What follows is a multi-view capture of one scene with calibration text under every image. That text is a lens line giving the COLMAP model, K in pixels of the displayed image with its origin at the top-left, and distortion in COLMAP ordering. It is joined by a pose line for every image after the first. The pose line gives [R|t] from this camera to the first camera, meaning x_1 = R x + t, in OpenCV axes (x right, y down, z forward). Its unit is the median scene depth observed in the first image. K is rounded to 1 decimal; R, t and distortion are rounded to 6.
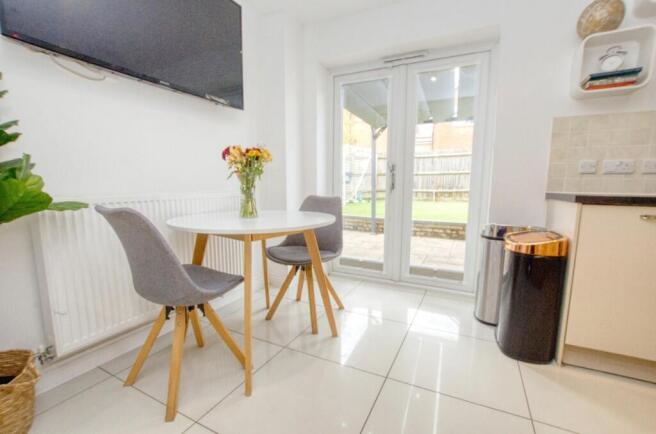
lens RADIAL K [[287.5, 0, 332.0], [0, 287.5, 223.0], [0, 0, 1]] dist [-0.027482, 0.000846]
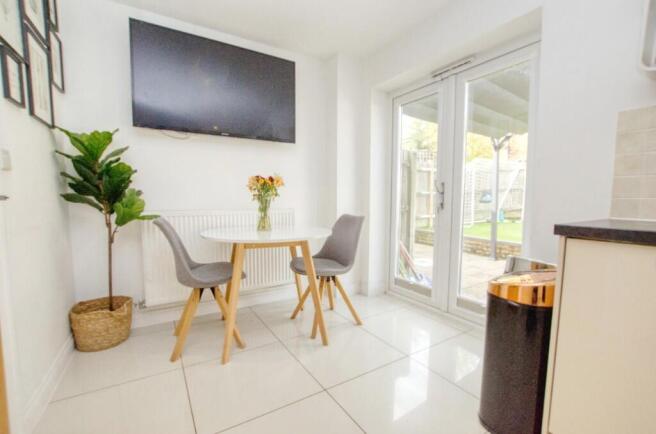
lens RADIAL K [[287.5, 0, 332.0], [0, 287.5, 223.0], [0, 0, 1]] dist [-0.027482, 0.000846]
pose [[0.853050, 0.041823, -0.520150, 0.517770], [-0.069293, 0.997035, -0.033473, -0.025918], [0.517207, 0.064597, 0.853419, 0.054060]]
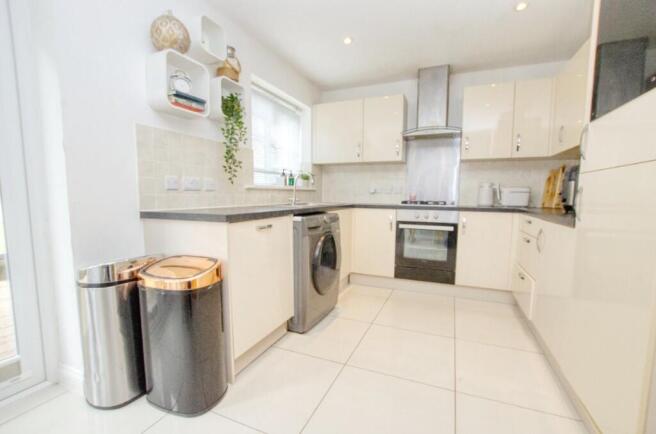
lens RADIAL K [[287.5, 0, 332.0], [0, 287.5, 223.0], [0, 0, 1]] dist [-0.027482, 0.000846]
pose [[-0.059770, -0.102563, 0.992929, -0.120801], [0.125884, 0.985992, 0.109424, -0.092154], [-0.990243, 0.131535, -0.046022, 0.465255]]
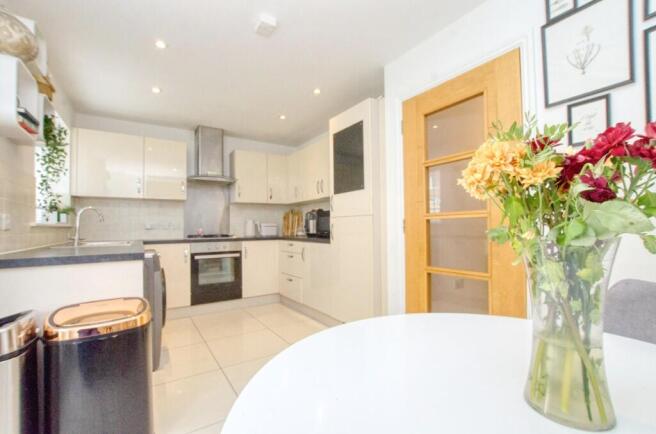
lens RADIAL K [[287.5, 0, 332.0], [0, 287.5, 223.0], [0, 0, 1]] dist [-0.027482, 0.000846]
pose [[-0.868585, 0.015300, 0.495305, -0.192592], [0.076763, 0.991612, 0.103984, -0.180600], [-0.489559, 0.128340, -0.862474, 1.061380]]
